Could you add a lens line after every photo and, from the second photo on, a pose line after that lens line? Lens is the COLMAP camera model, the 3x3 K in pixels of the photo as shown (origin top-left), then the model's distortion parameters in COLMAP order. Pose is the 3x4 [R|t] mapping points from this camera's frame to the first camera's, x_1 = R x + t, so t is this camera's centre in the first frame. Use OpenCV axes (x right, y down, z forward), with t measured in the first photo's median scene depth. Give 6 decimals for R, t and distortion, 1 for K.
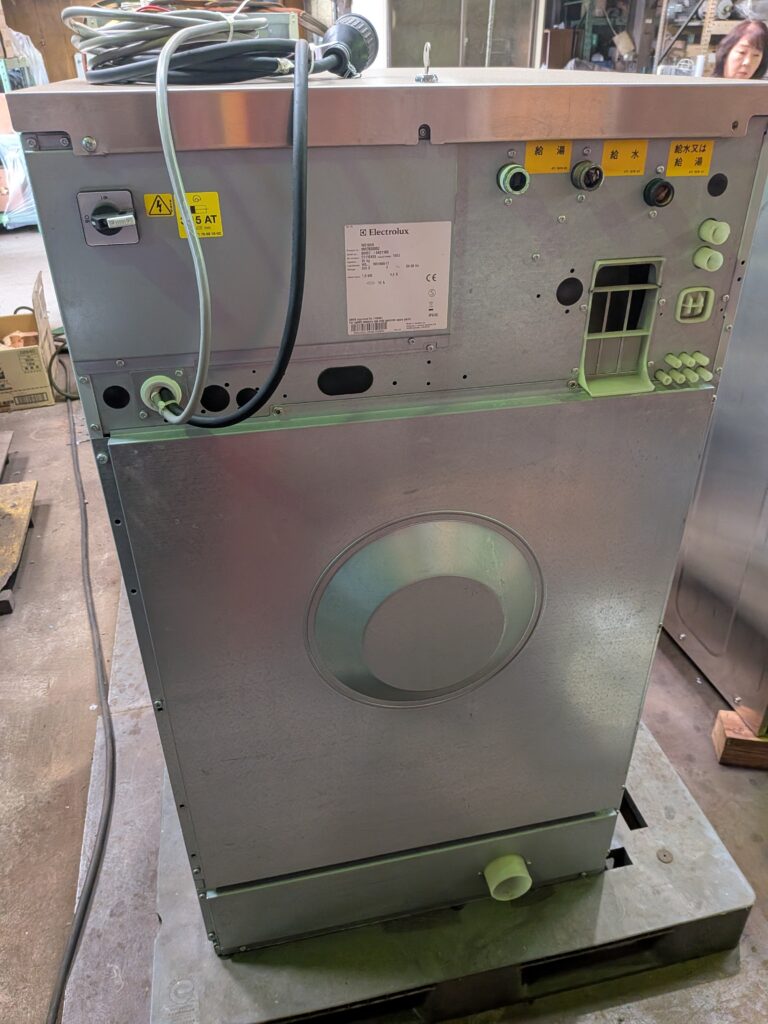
lens RADIAL K [[758.1, 0, 384.0], [0, 758.1, 512.0], [0, 0, 1]] dist [0.025714, -0.091240]
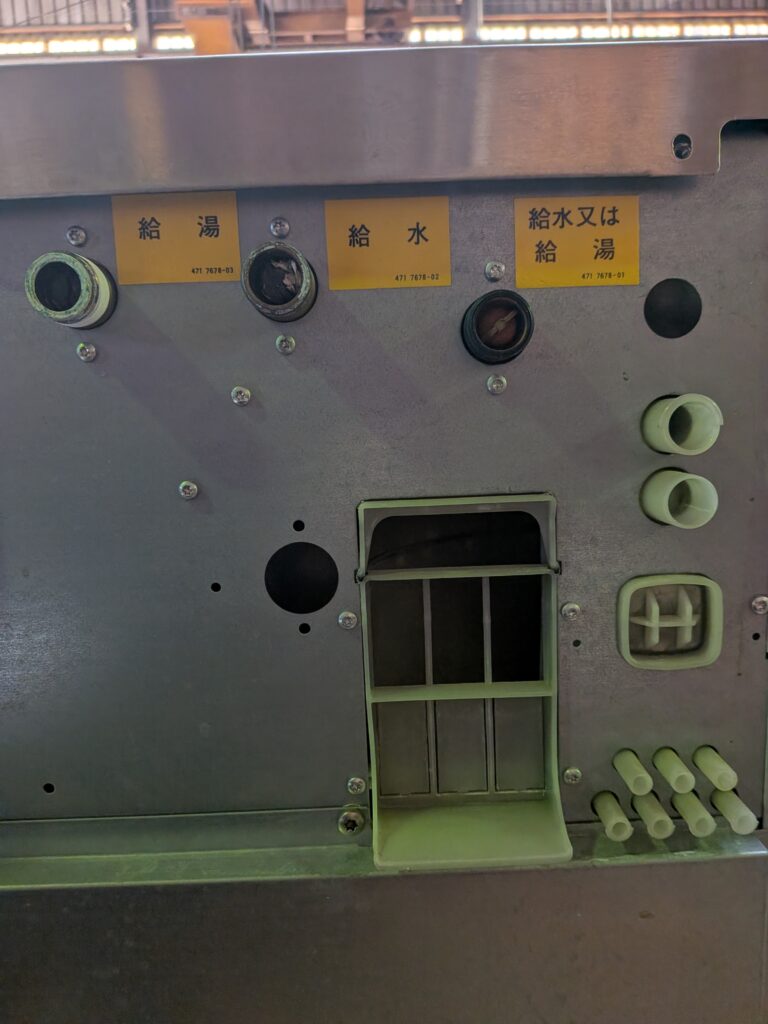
lens RADIAL K [[758.1, 0, 384.0], [0, 758.1, 512.0], [0, 0, 1]] dist [0.025714, -0.091240]
pose [[0.980093, -0.003419, -0.198512, 0.374171], [-0.076394, 0.916380, -0.392952, -0.179416], [0.183256, 0.400295, 0.897876, 0.672740]]
